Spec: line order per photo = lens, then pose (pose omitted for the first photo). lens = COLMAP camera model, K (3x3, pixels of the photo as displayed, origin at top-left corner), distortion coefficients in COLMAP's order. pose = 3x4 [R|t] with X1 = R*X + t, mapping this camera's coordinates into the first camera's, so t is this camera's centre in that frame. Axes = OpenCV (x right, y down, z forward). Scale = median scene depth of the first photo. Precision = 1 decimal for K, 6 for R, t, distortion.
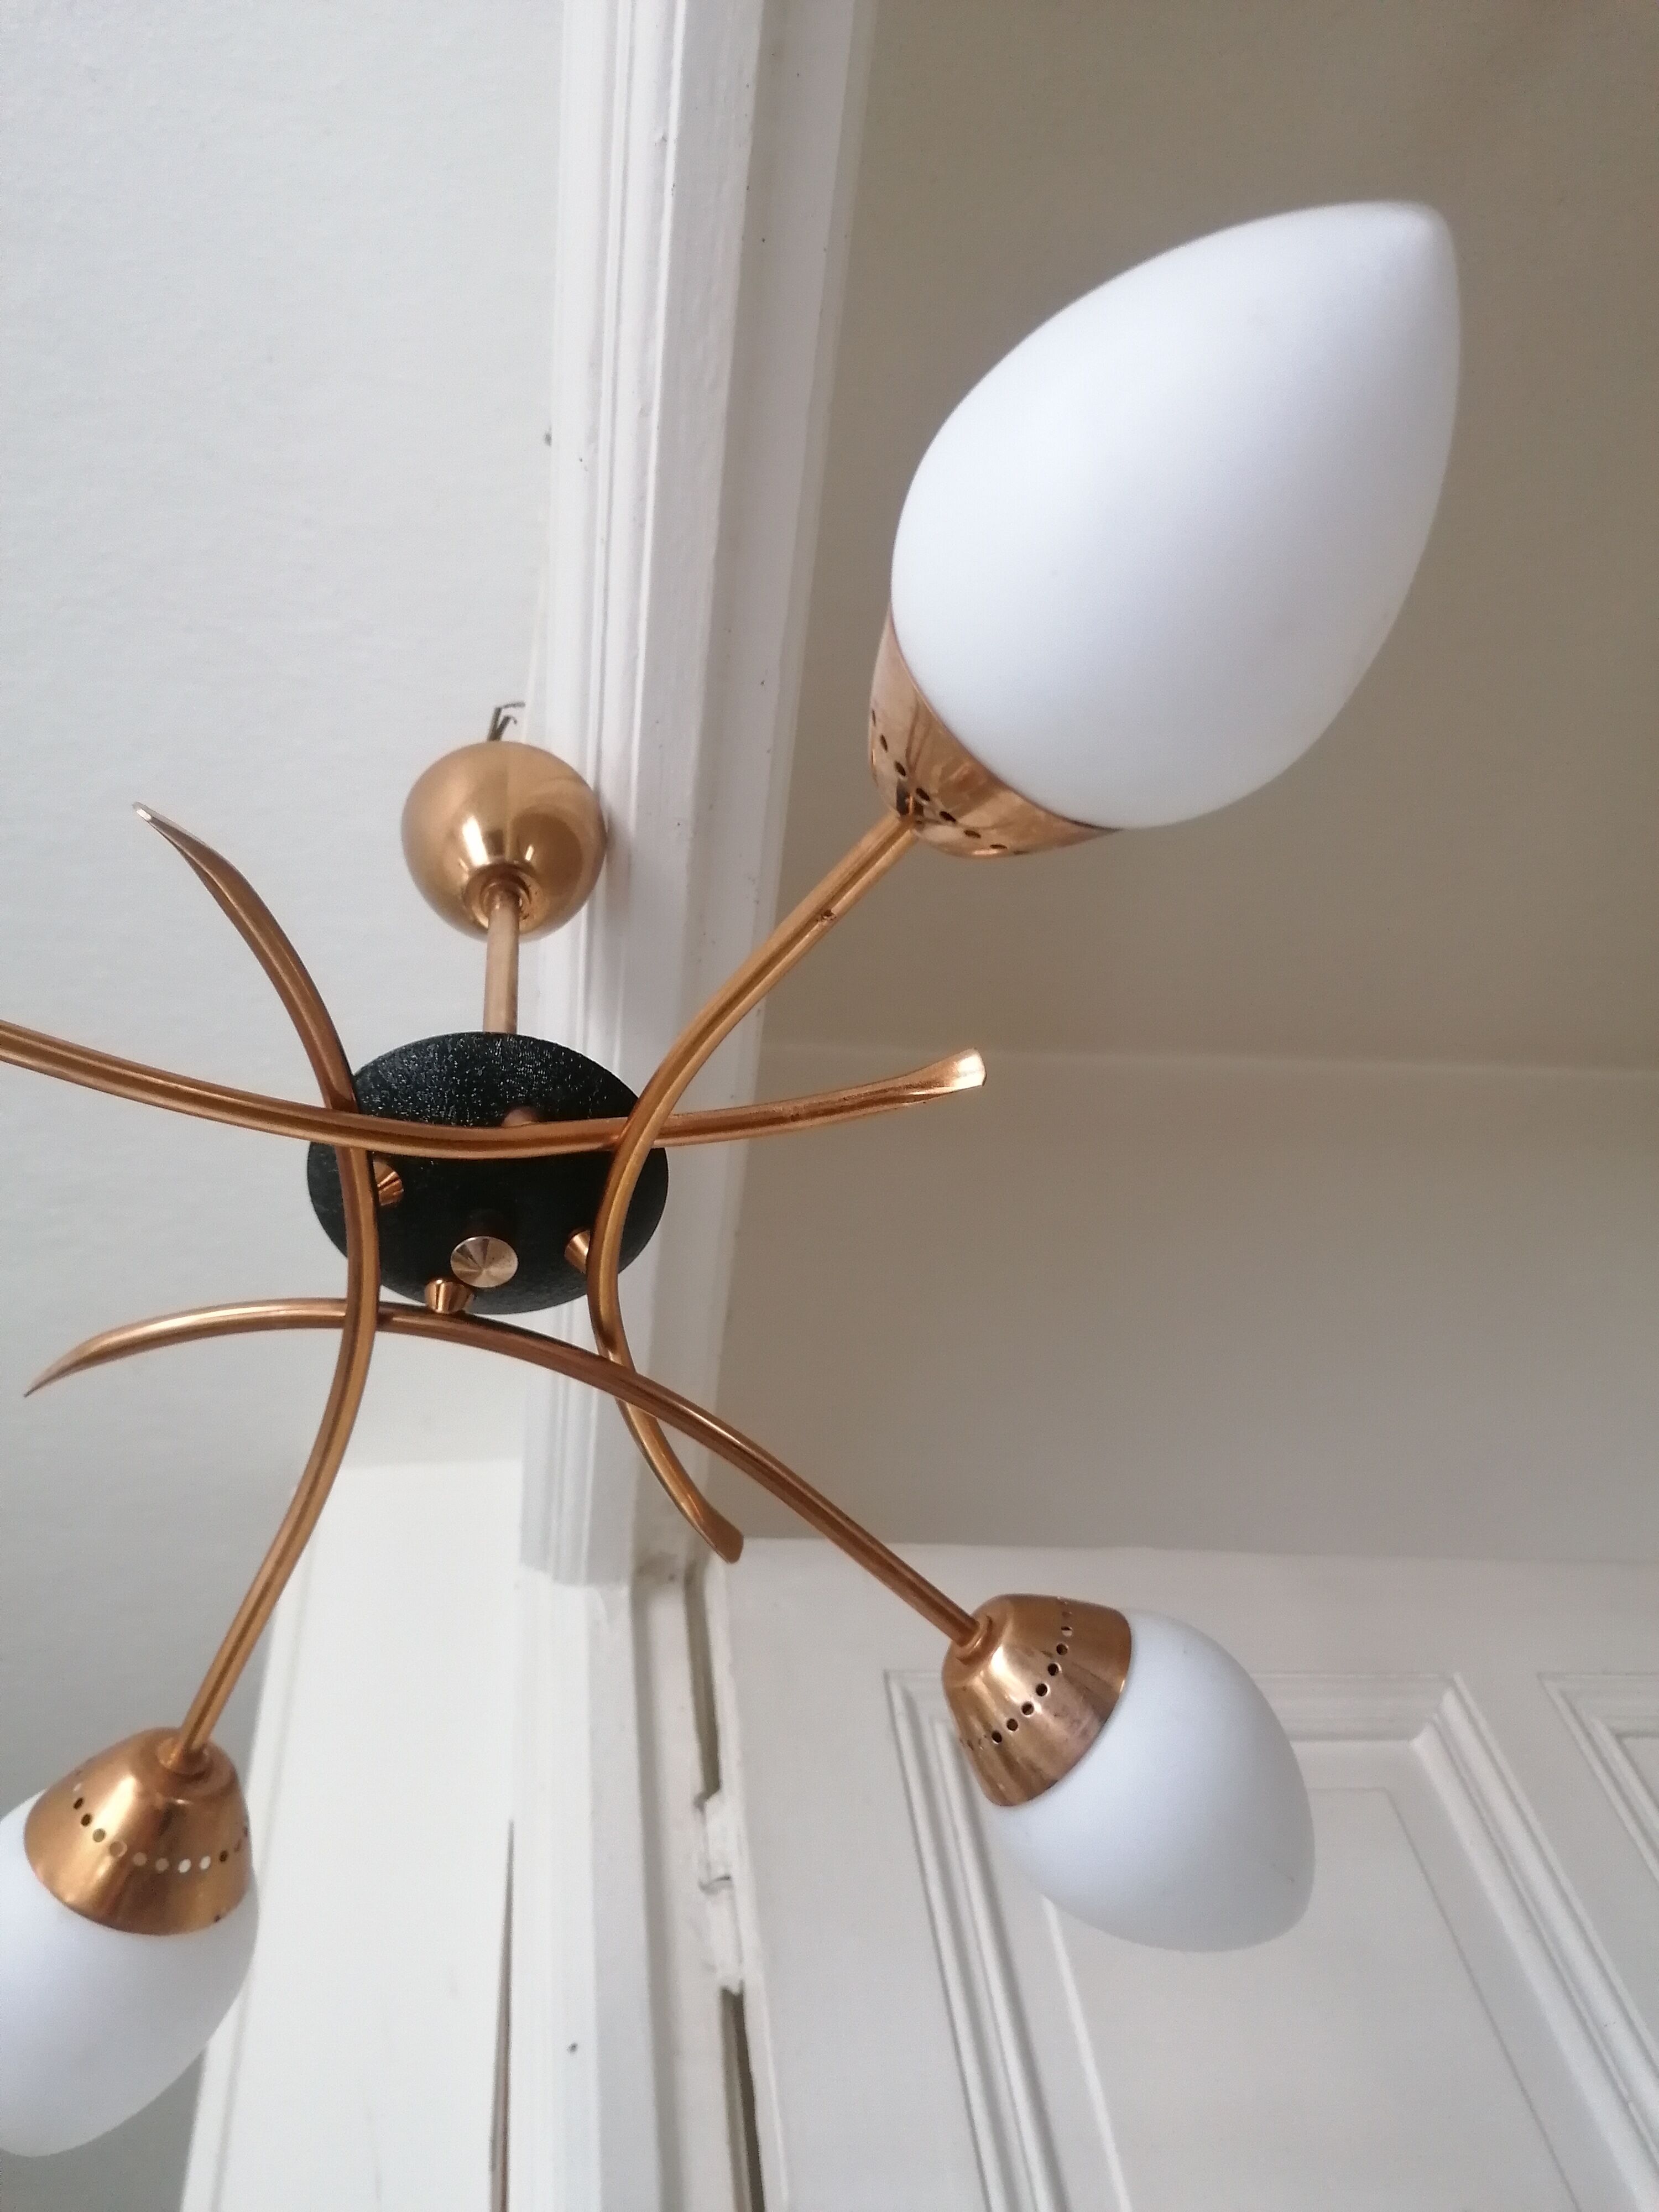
lens RADIAL K [[1702.9, 0, 831.3], [0, 1702.9, 1108.9], [0, 0, 1]] dist [0.087477, -0.085885]
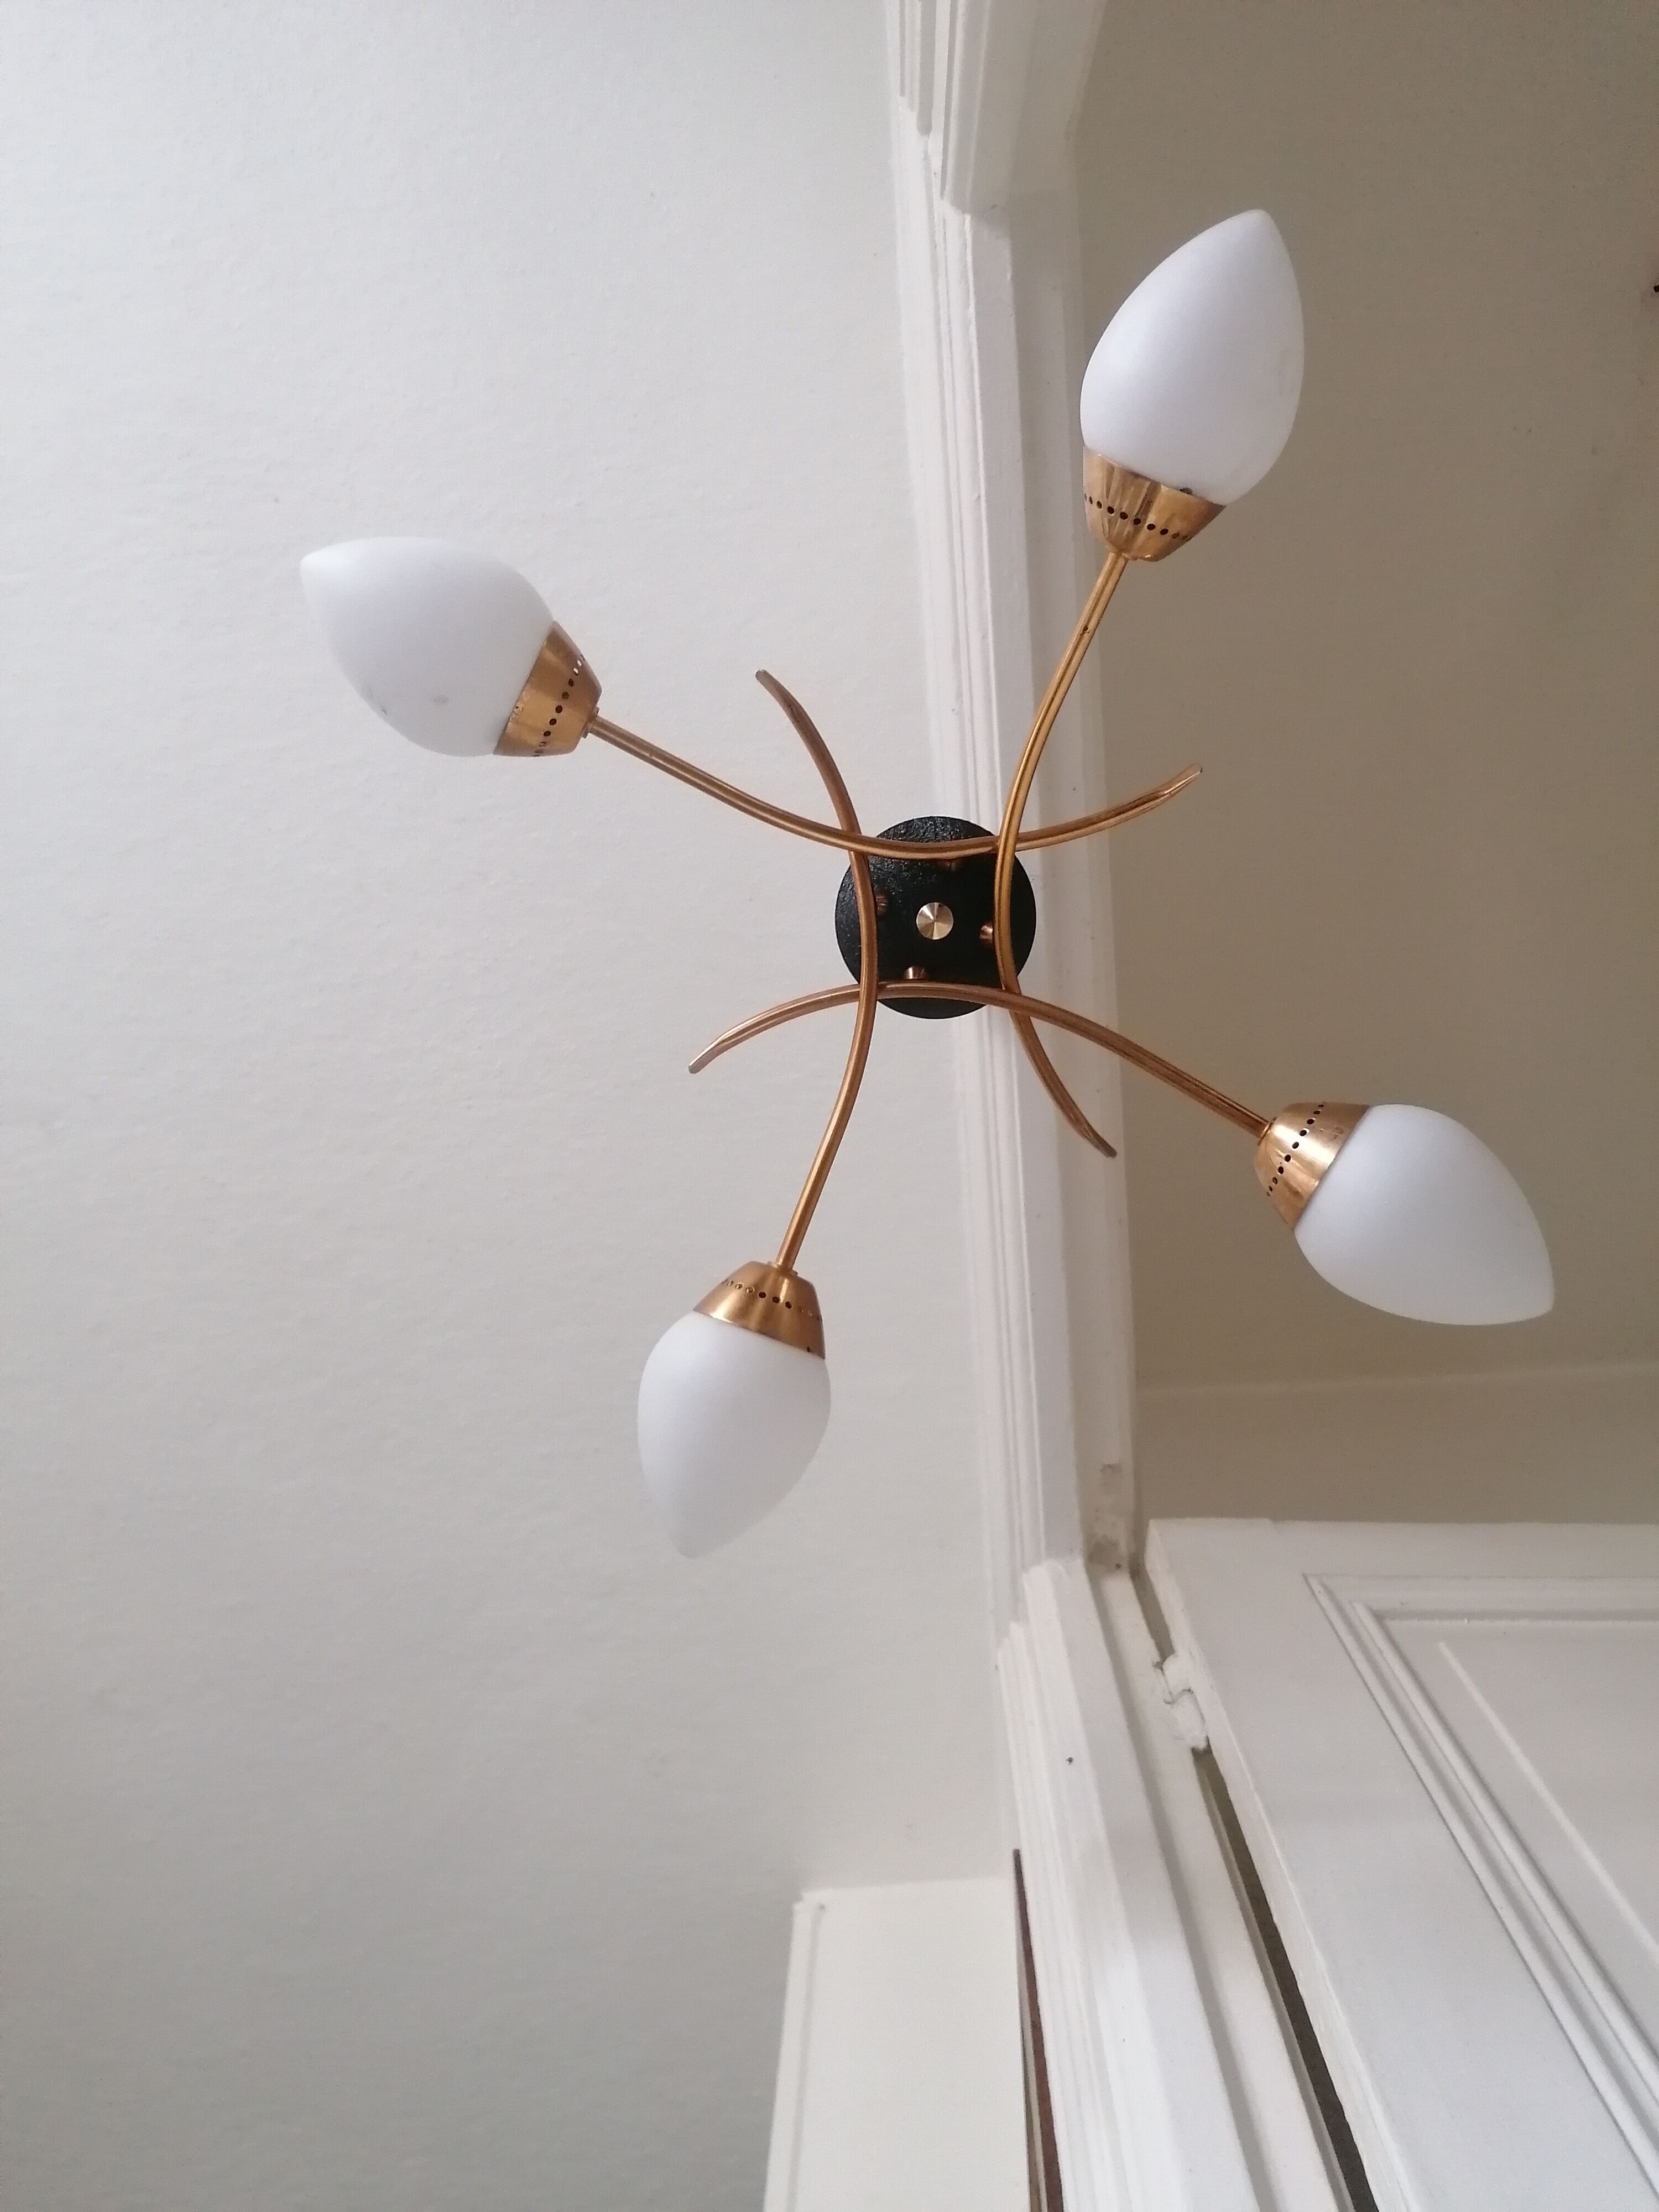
lens RADIAL K [[1702.9, 0, 831.3], [0, 1702.9, 1108.9], [0, 0, 1]] dist [0.087477, -0.085885]
pose [[0.964778, -0.169403, -0.201261, 0.011421], [0.057845, 0.882949, -0.465892, 0.648838], [0.256627, 0.437841, 0.861649, -0.280966]]
